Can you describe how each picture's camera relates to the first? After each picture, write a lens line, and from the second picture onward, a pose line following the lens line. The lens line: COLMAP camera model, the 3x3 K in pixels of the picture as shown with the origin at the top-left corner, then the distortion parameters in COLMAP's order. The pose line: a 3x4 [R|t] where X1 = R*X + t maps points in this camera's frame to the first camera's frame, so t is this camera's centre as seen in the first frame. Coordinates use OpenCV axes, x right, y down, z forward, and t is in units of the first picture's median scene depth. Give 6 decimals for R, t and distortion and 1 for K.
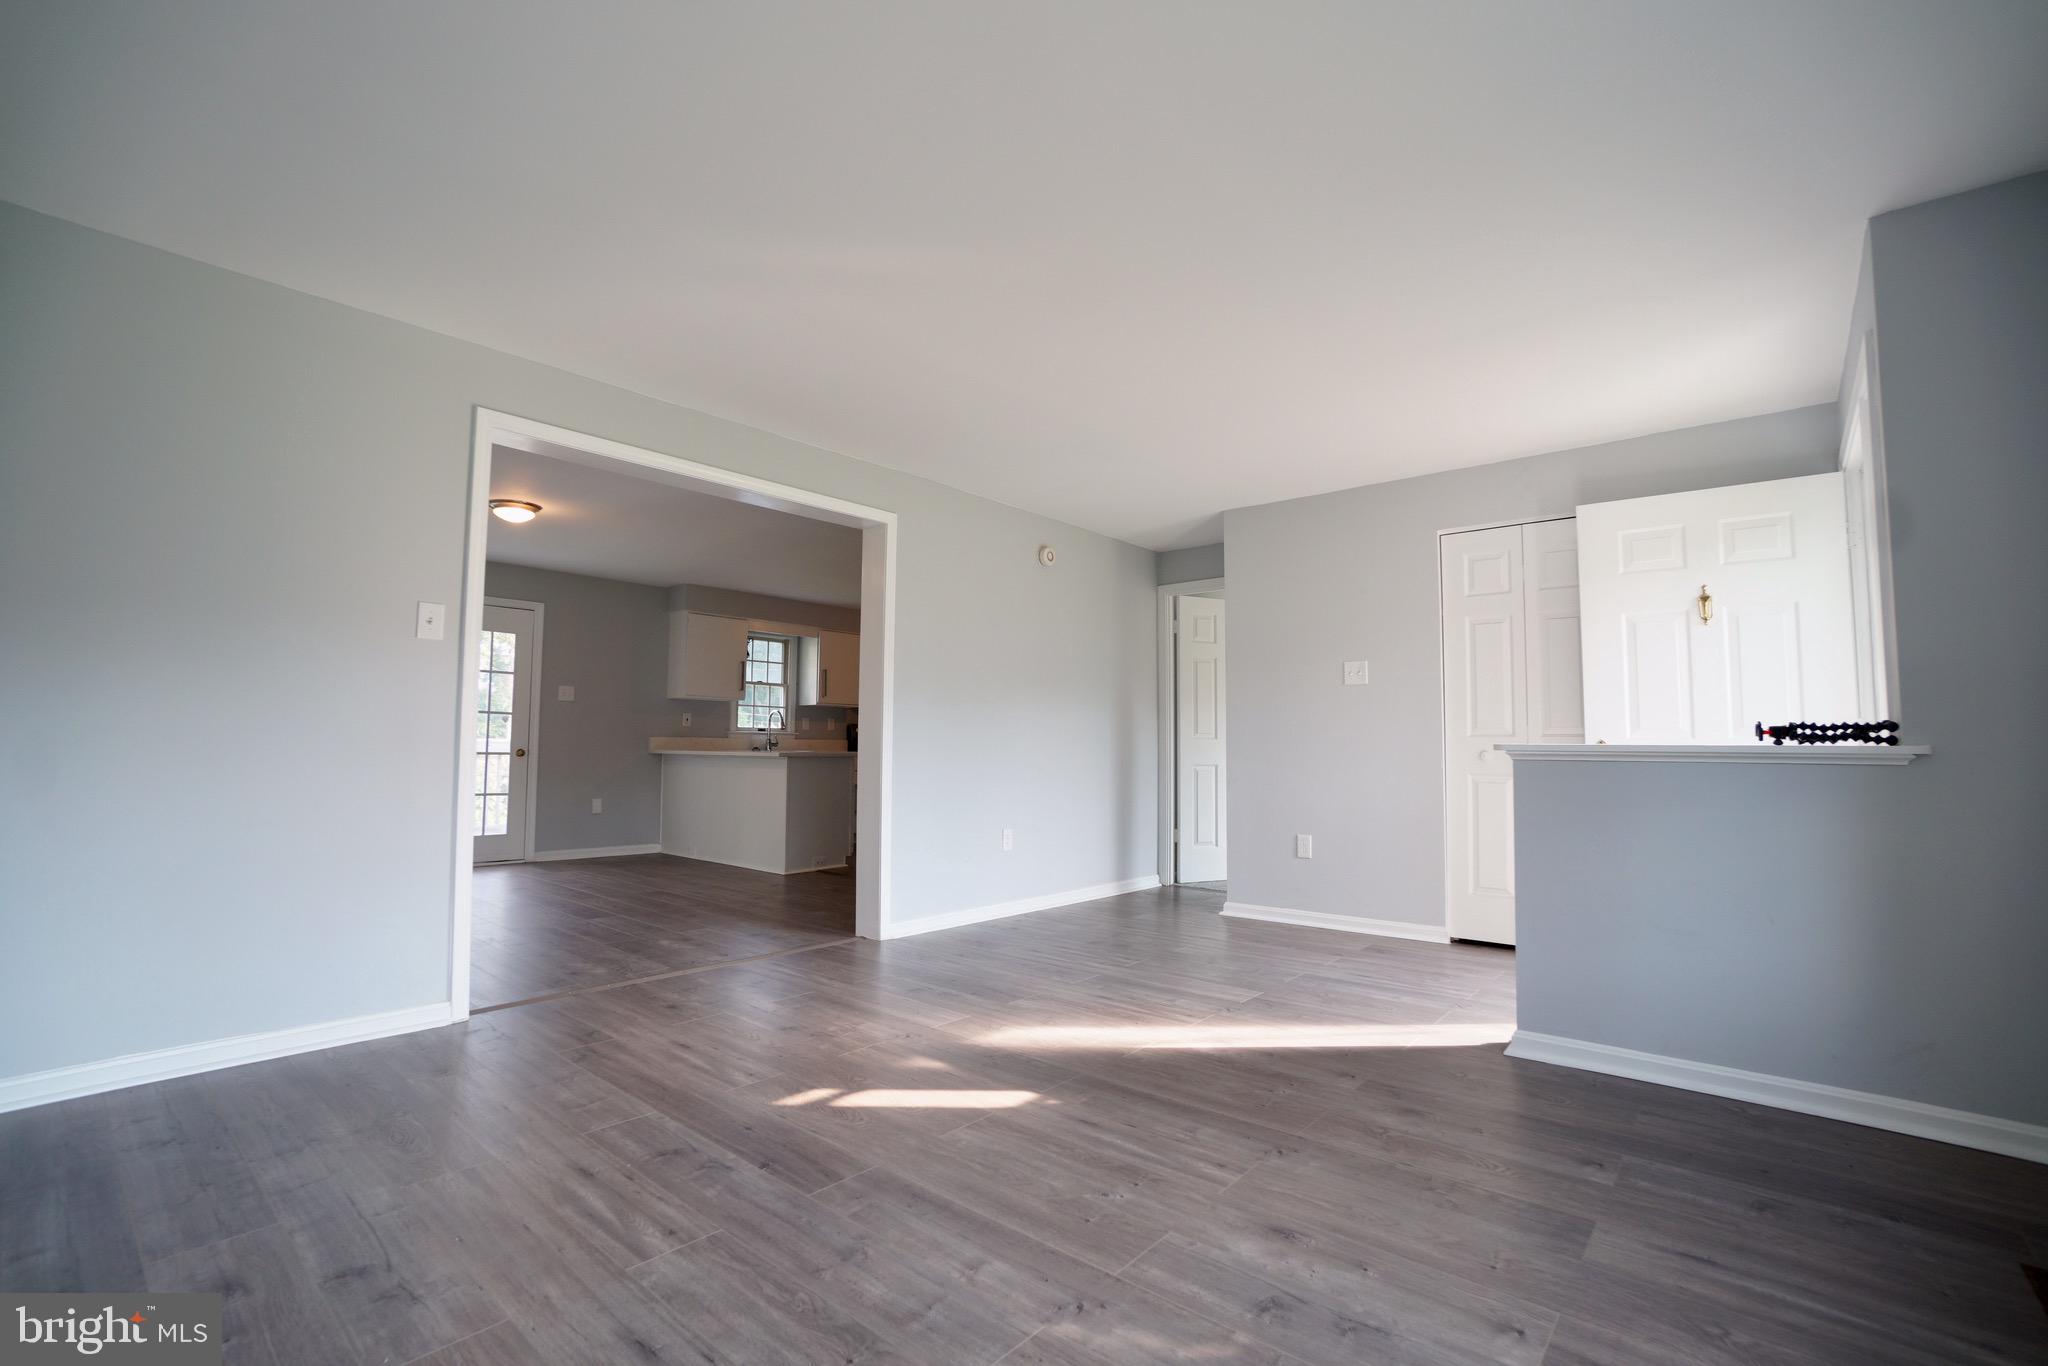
lens RADIAL K [[908.1, 0, 1016.7], [0, 908.1, 685.2], [0, 0, 1]] dist [-0.061307, 0.022139]
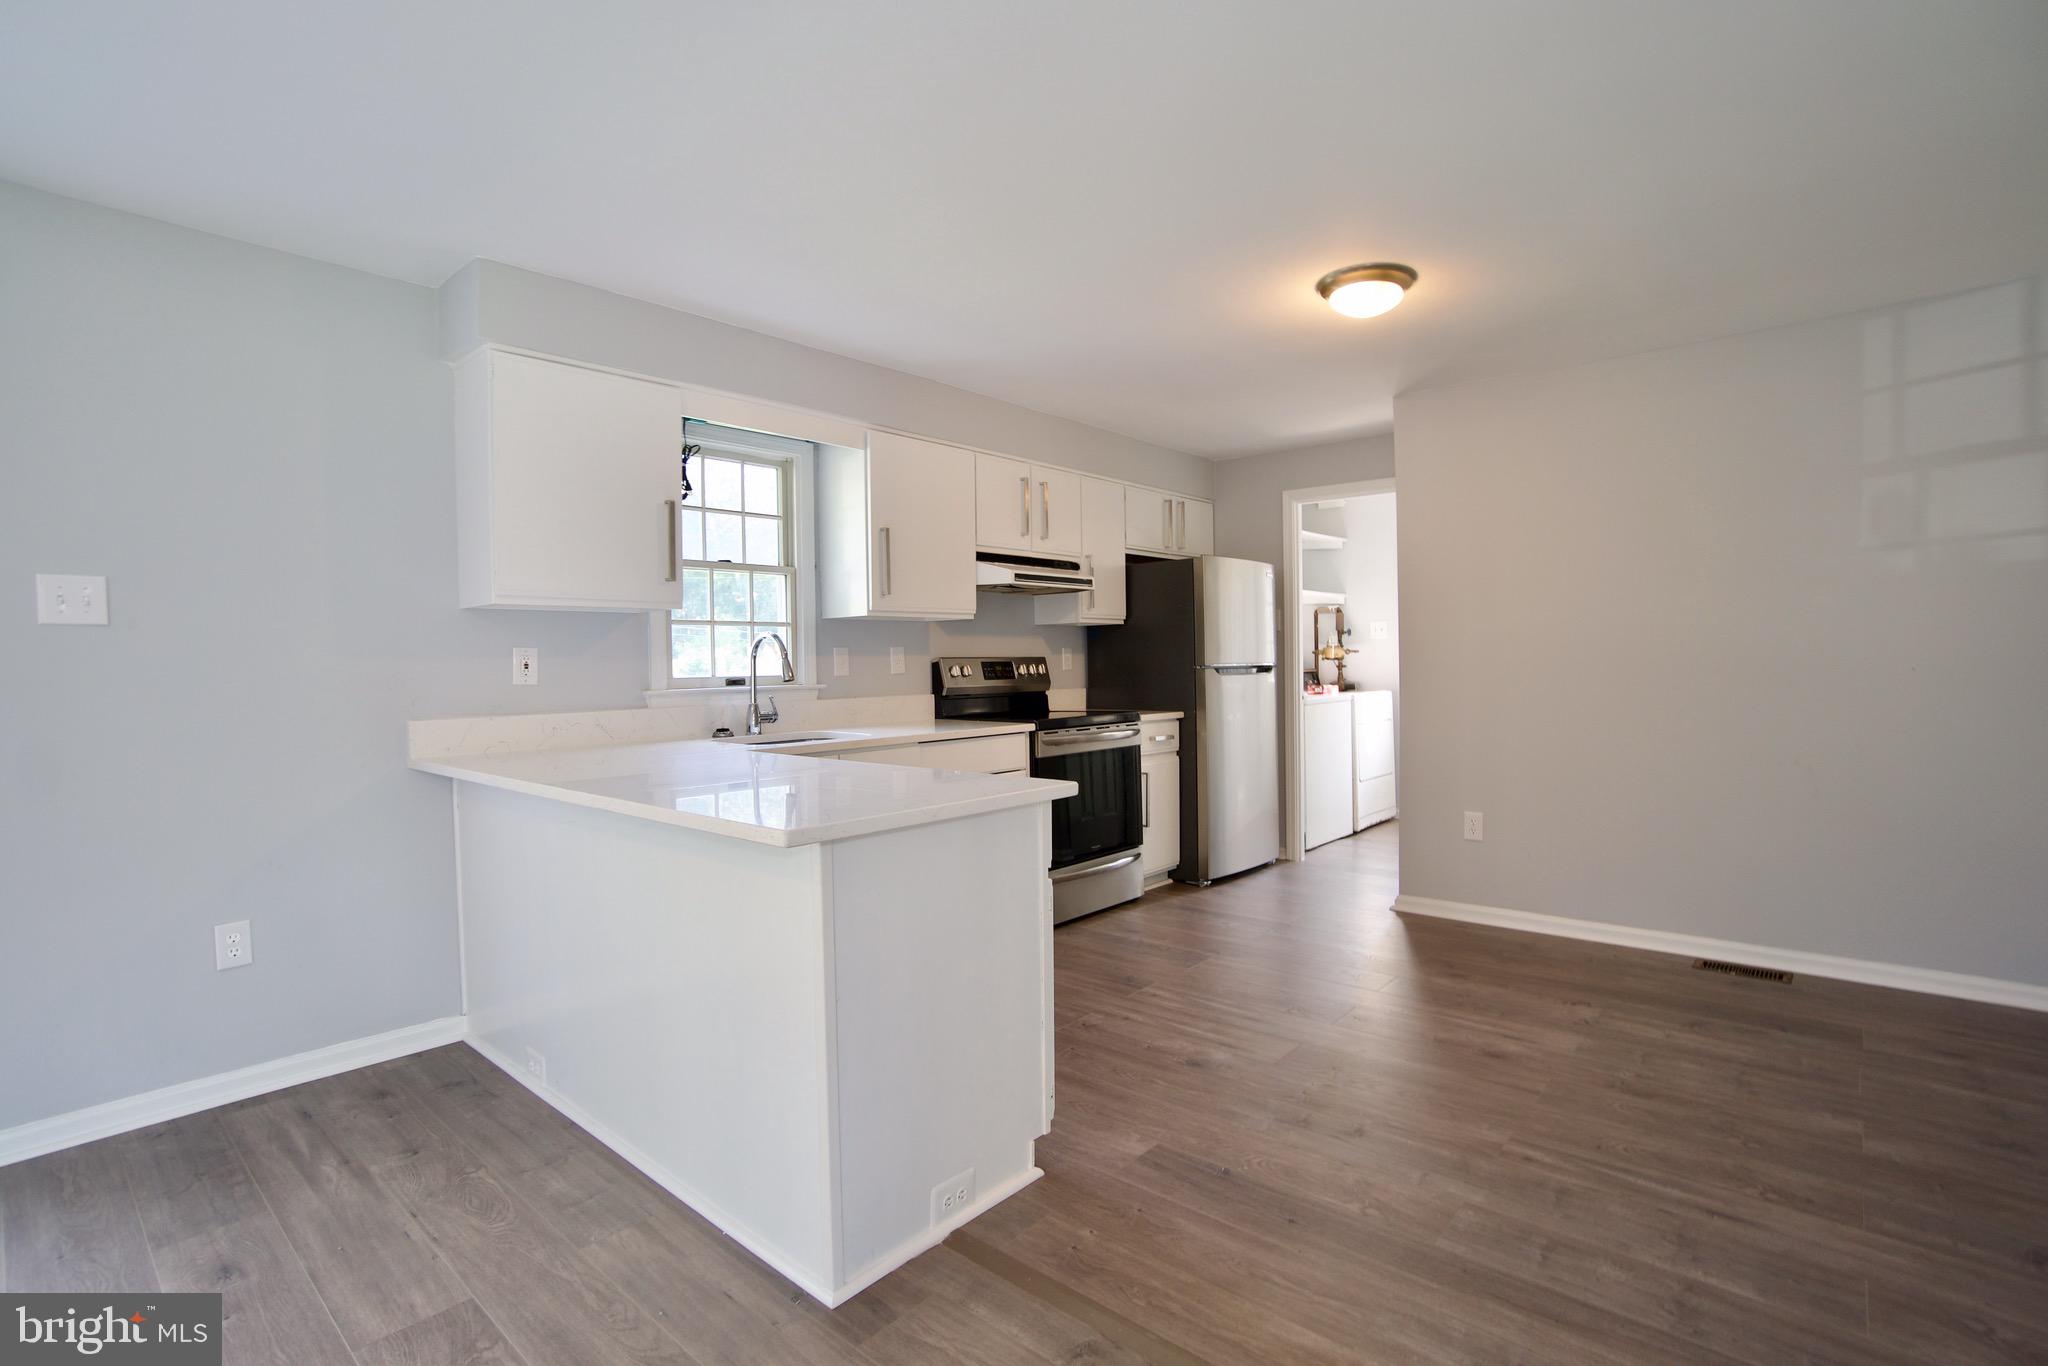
lens RADIAL K [[967.7, 0, 1013.4], [0, 967.7, 691.3], [0, 0, 1]] dist [-0.051267, 0.025888]
pose [[0.999639, -0.018116, -0.019838, -0.151892], [0.020098, 0.994292, 0.104786, 0.011290], [0.017827, -0.105147, 0.994297, 0.583211]]
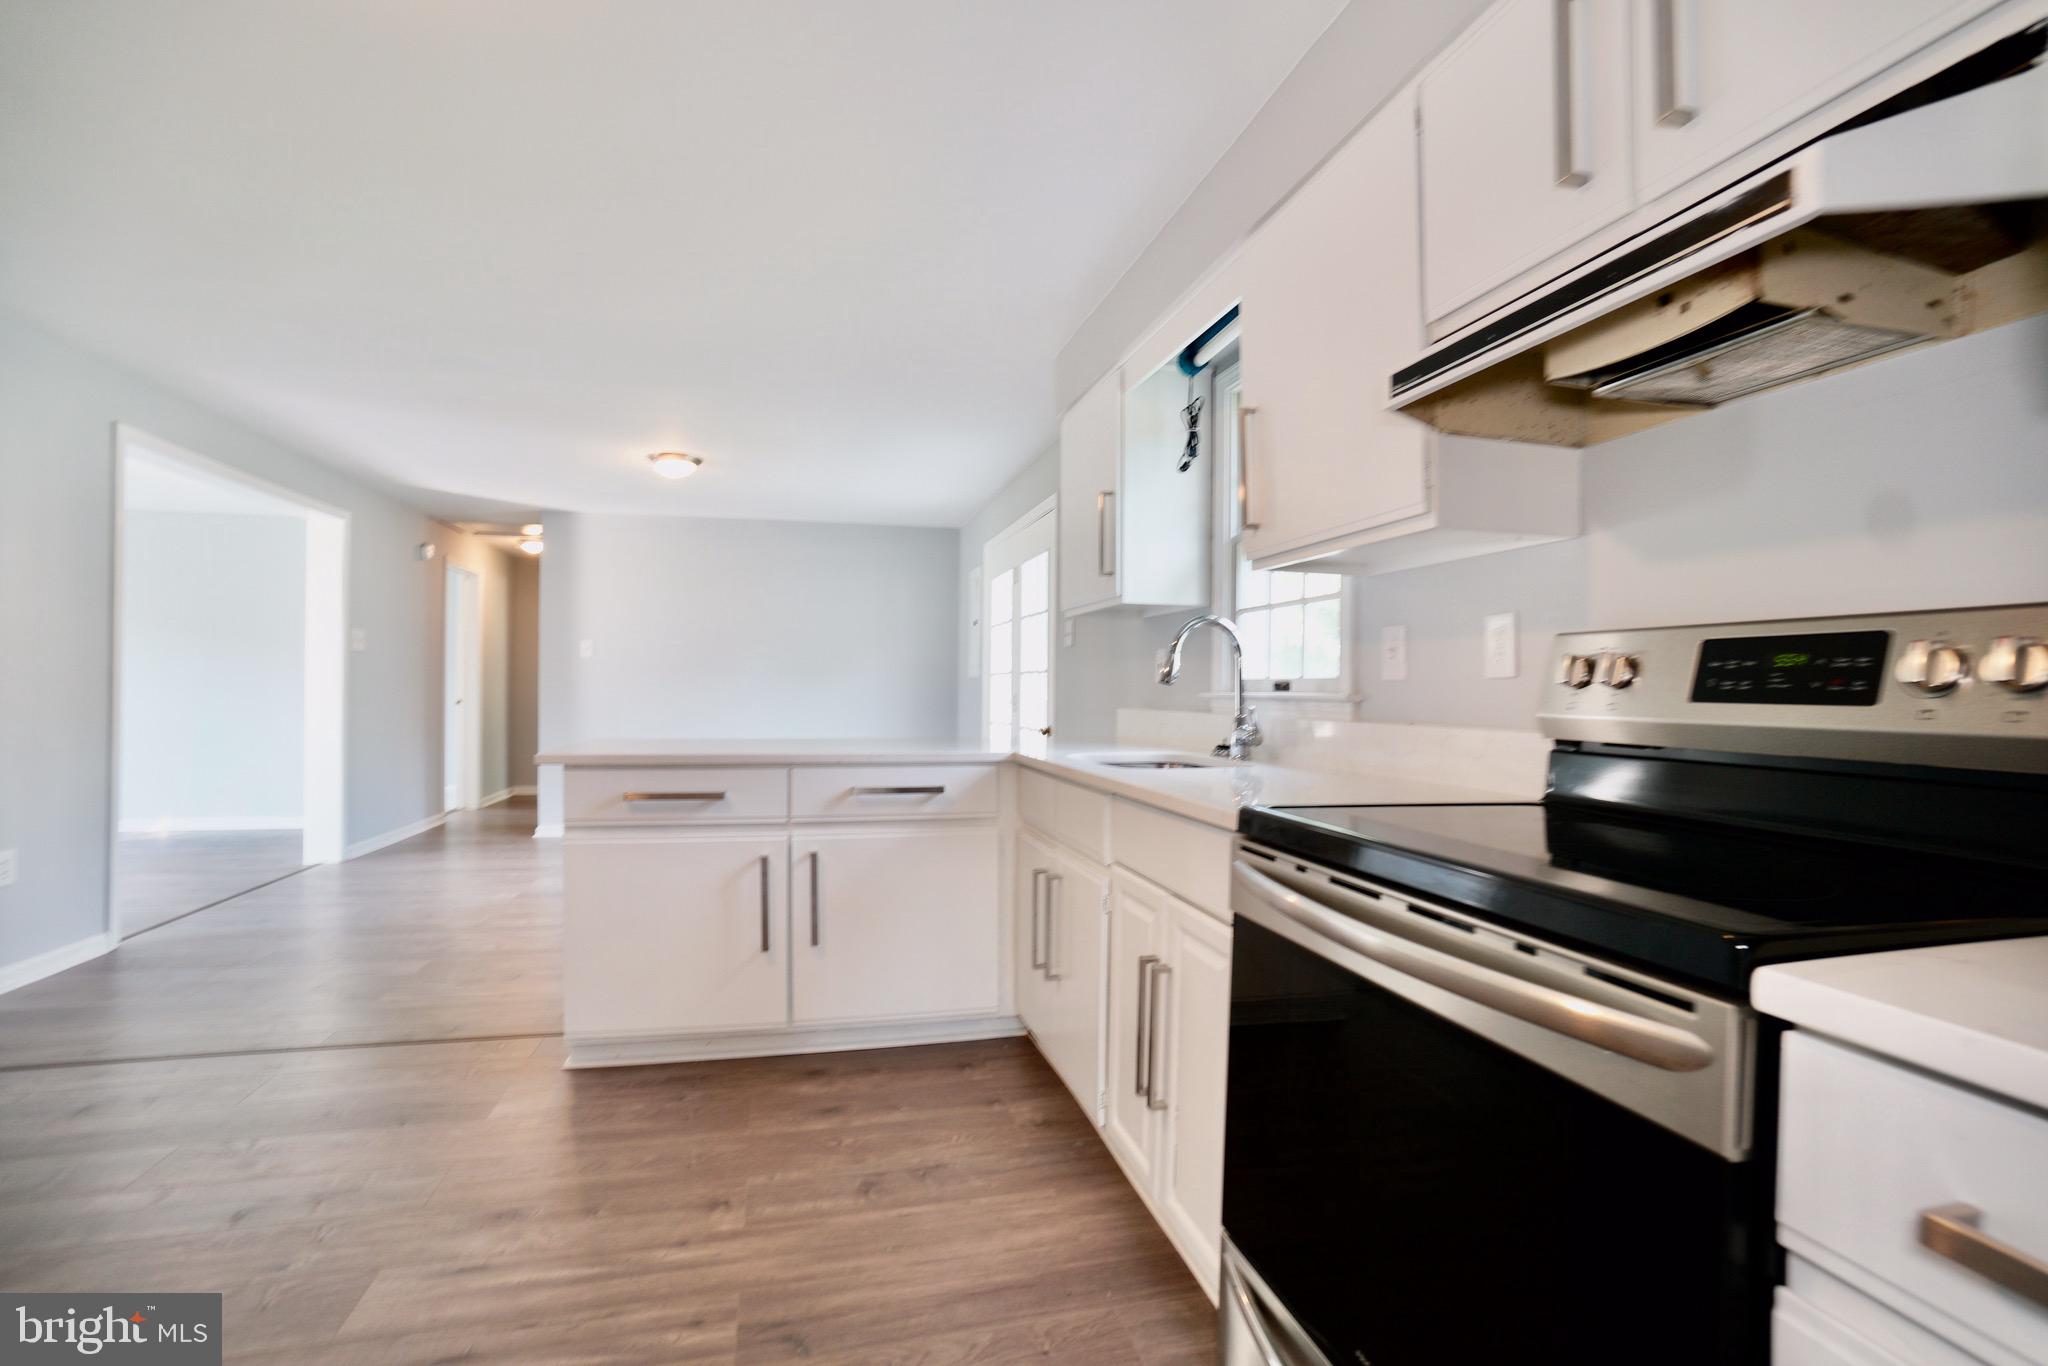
lens RADIAL K [[908.1, 0, 1016.7], [0, 908.1, 685.2], [0, 0, 1]] dist [-0.061307, 0.022139]
pose [[-0.579832, -0.013369, -0.814626, 0.000024], [0.046534, 0.997690, -0.049496, 0.060221], [0.813406, -0.066607, -0.577870, 1.111882]]
